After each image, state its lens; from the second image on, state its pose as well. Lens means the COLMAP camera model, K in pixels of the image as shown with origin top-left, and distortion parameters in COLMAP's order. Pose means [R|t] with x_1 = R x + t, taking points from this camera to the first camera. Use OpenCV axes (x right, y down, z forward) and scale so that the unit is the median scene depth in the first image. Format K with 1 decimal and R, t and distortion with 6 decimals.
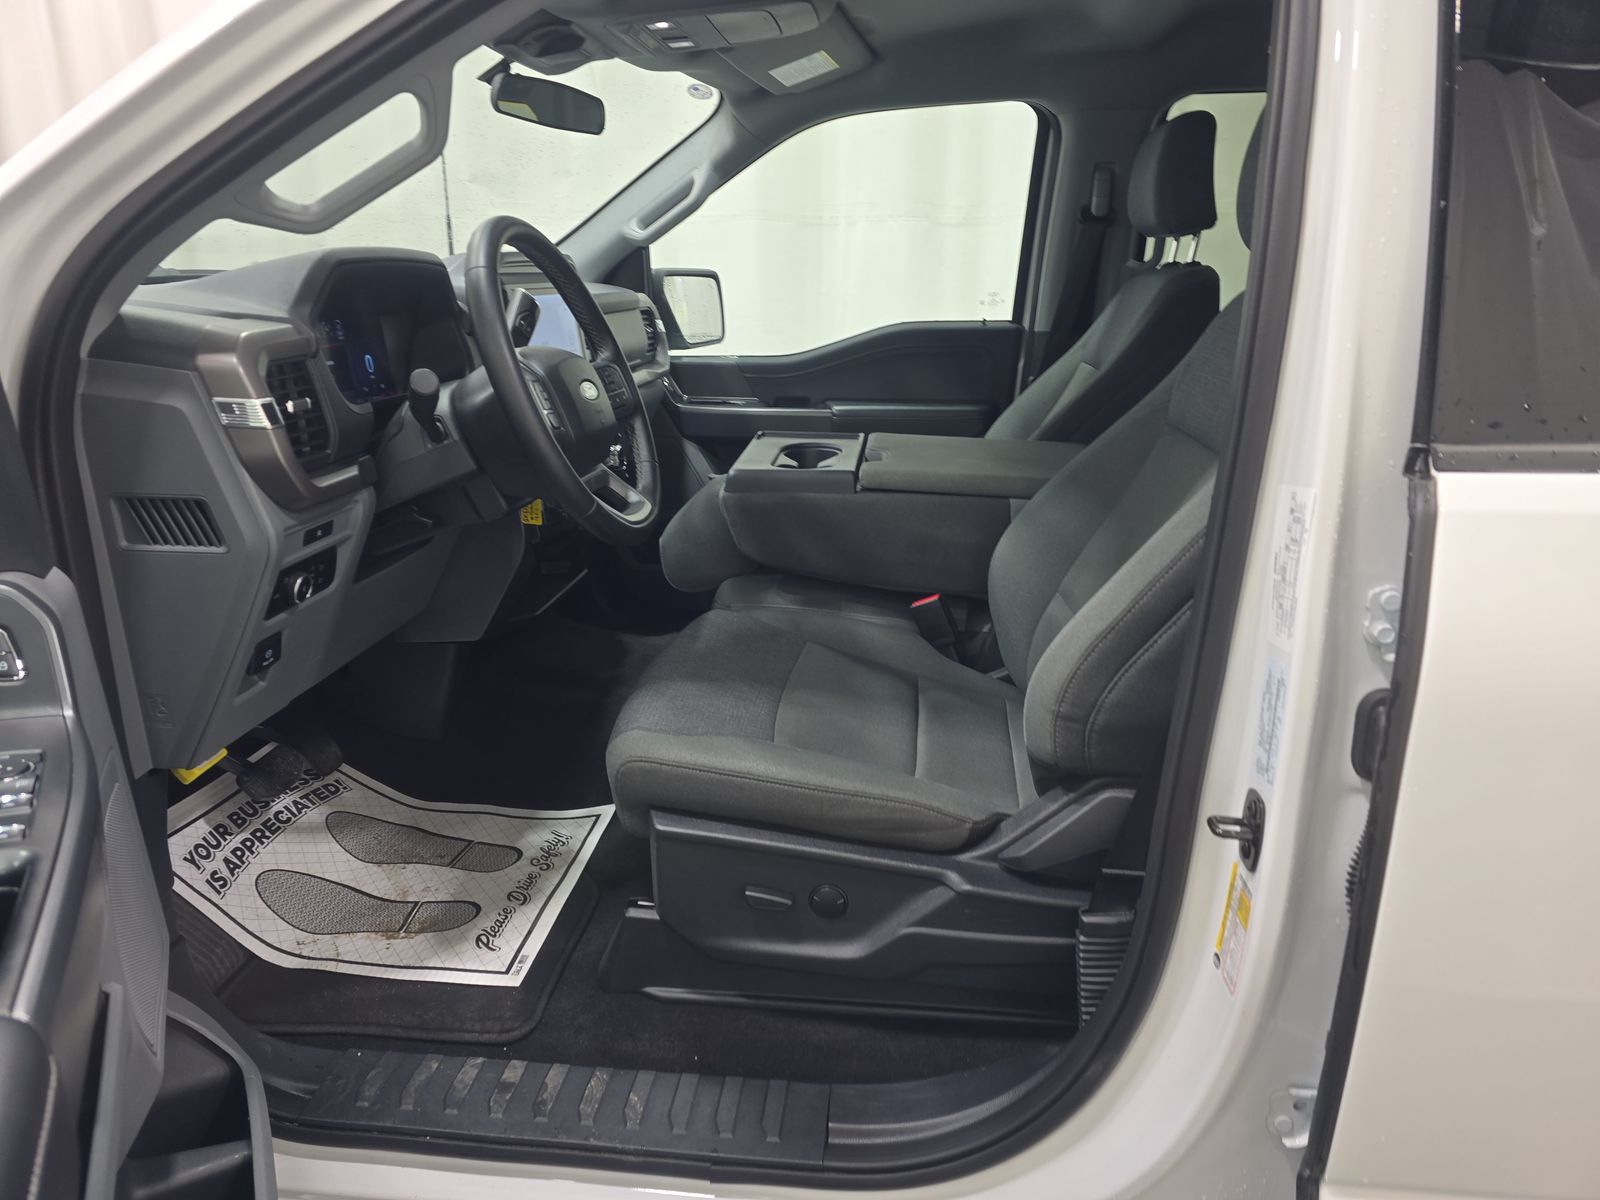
lens RADIAL K [[1060.0, 0, 800.0], [0, 1060.0, 600.0], [0, 0, 1]] dist [0.079630, -0.075750]
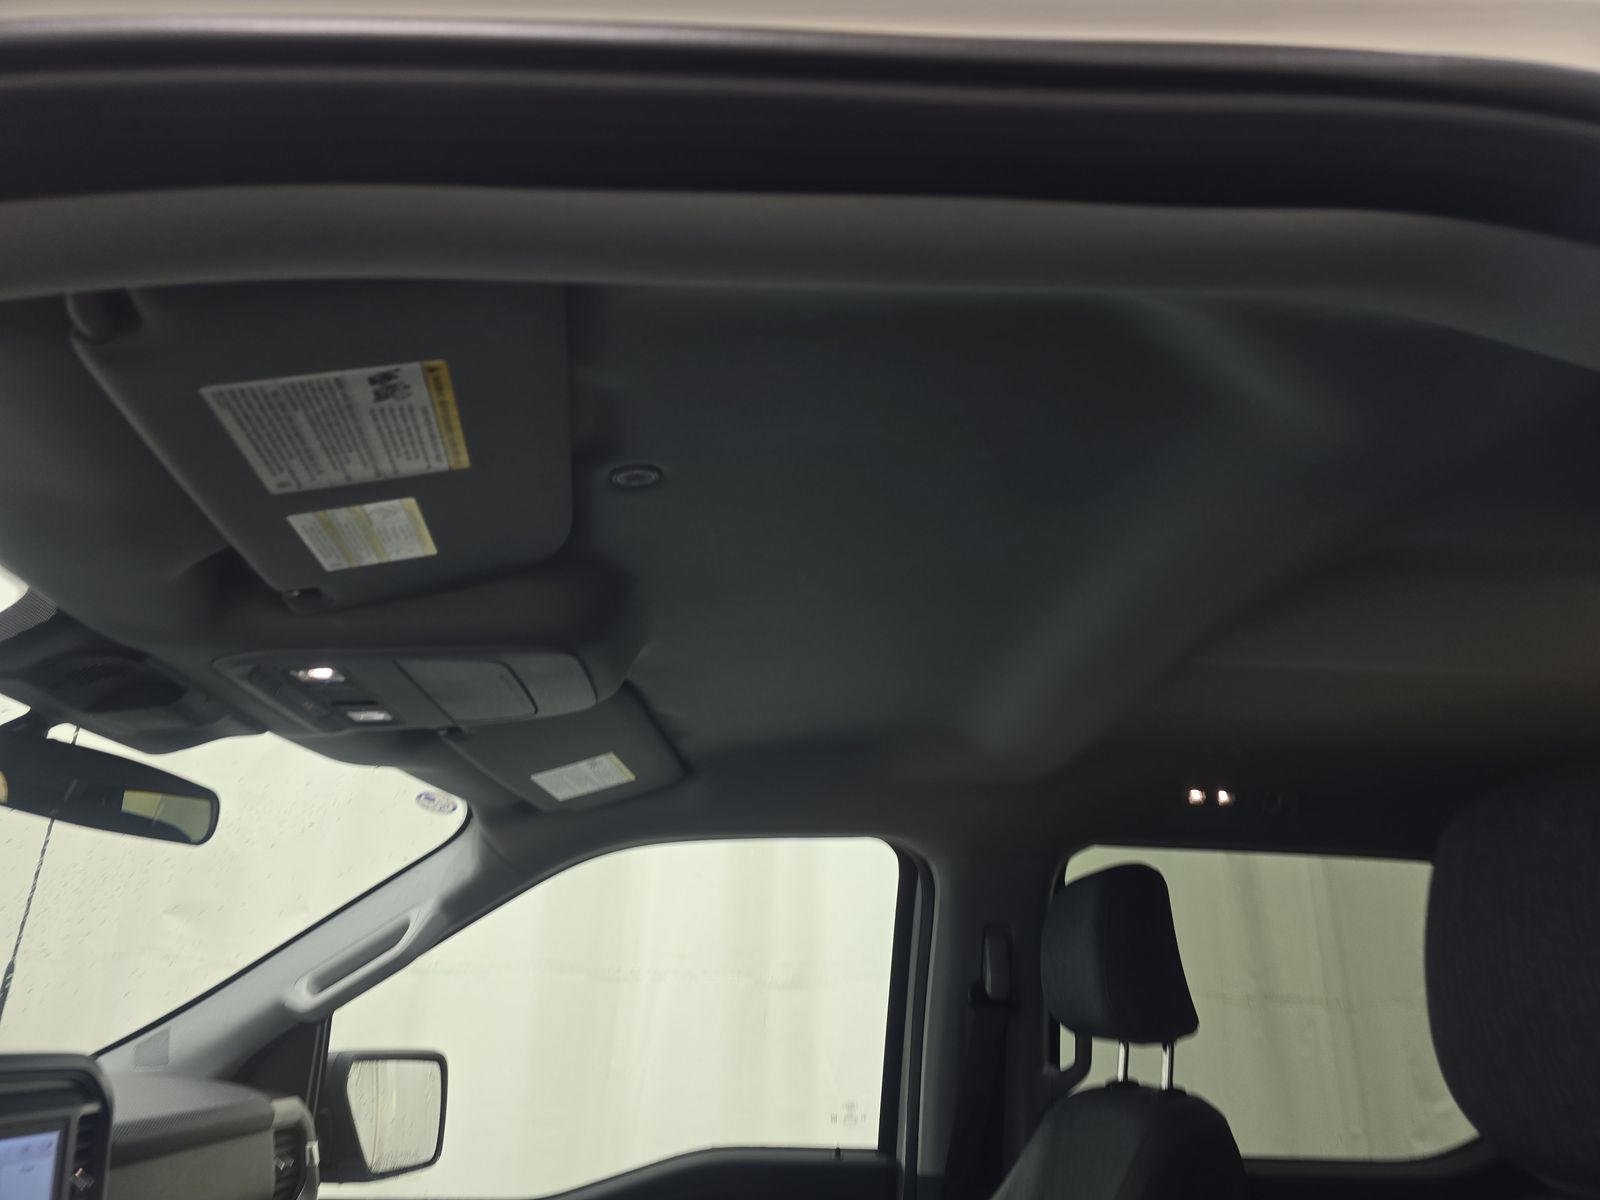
lens RADIAL K [[1060.0, 0, 800.0], [0, 1060.0, 600.0], [0, 0, 1]] dist [0.079630, -0.075750]
pose [[0.986470, 0.087459, 0.138667, 0.032257], [0.017600, 0.784436, -0.619960, -0.132880], [-0.162996, 0.614012, 0.772283, 0.326415]]
